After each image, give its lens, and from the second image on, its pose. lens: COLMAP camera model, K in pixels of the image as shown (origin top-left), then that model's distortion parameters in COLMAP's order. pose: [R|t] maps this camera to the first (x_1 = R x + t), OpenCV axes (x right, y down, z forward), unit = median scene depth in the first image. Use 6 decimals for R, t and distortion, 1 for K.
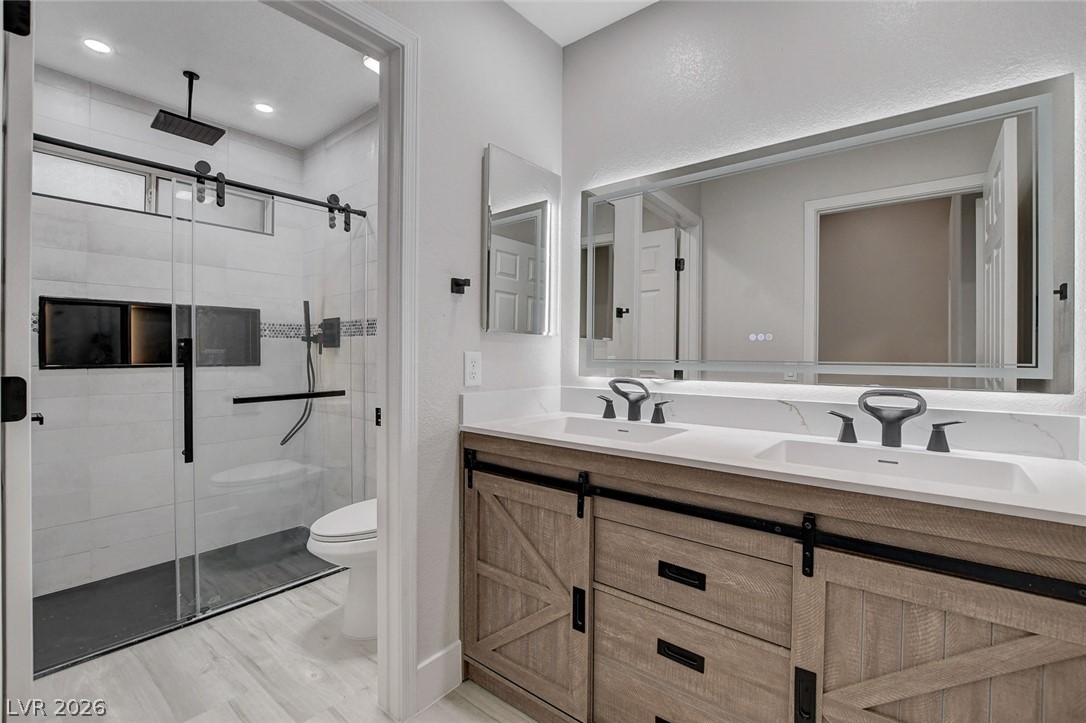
lens RADIAL K [[495.4, 0, 546.7], [0, 495.4, 362.9], [0, 0, 1]] dist [-0.028165, 0.006873]
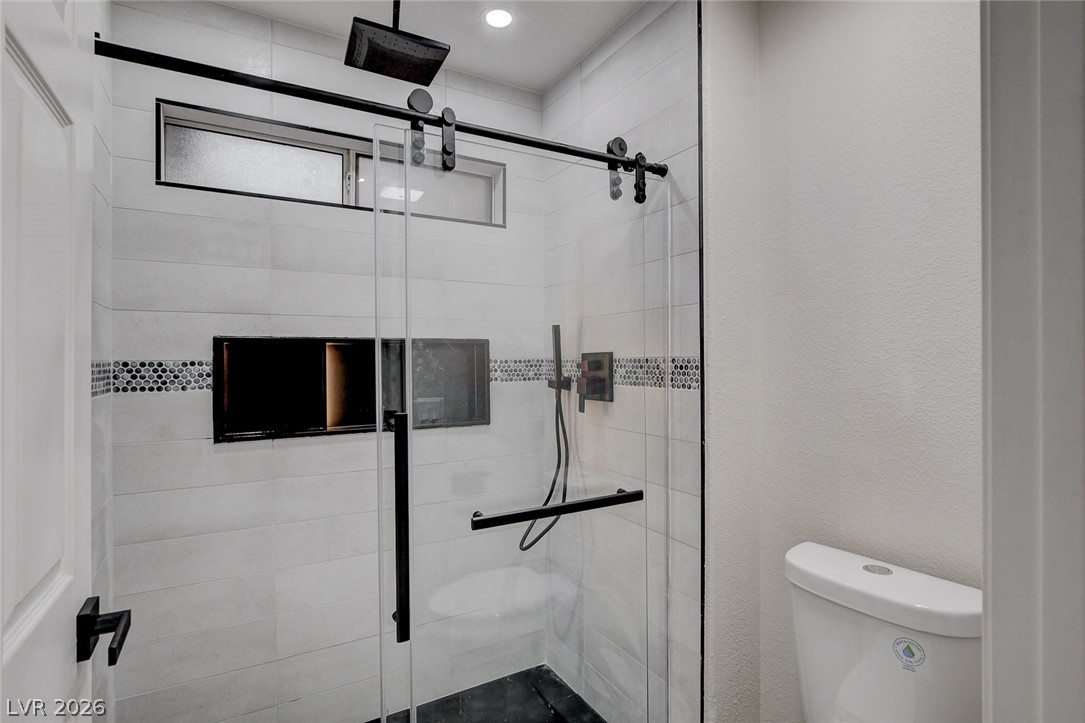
lens RADIAL K [[549.9, 0, 544.6], [0, 549.9, 370.4], [0, 0, 1]] dist [-0.007777, 0.001834]
pose [[0.935324, -0.002537, -0.353784, -0.280986], [0.003612, 0.999991, 0.002378, -0.077082], [0.353775, -0.003502, 0.935324, 0.370527]]
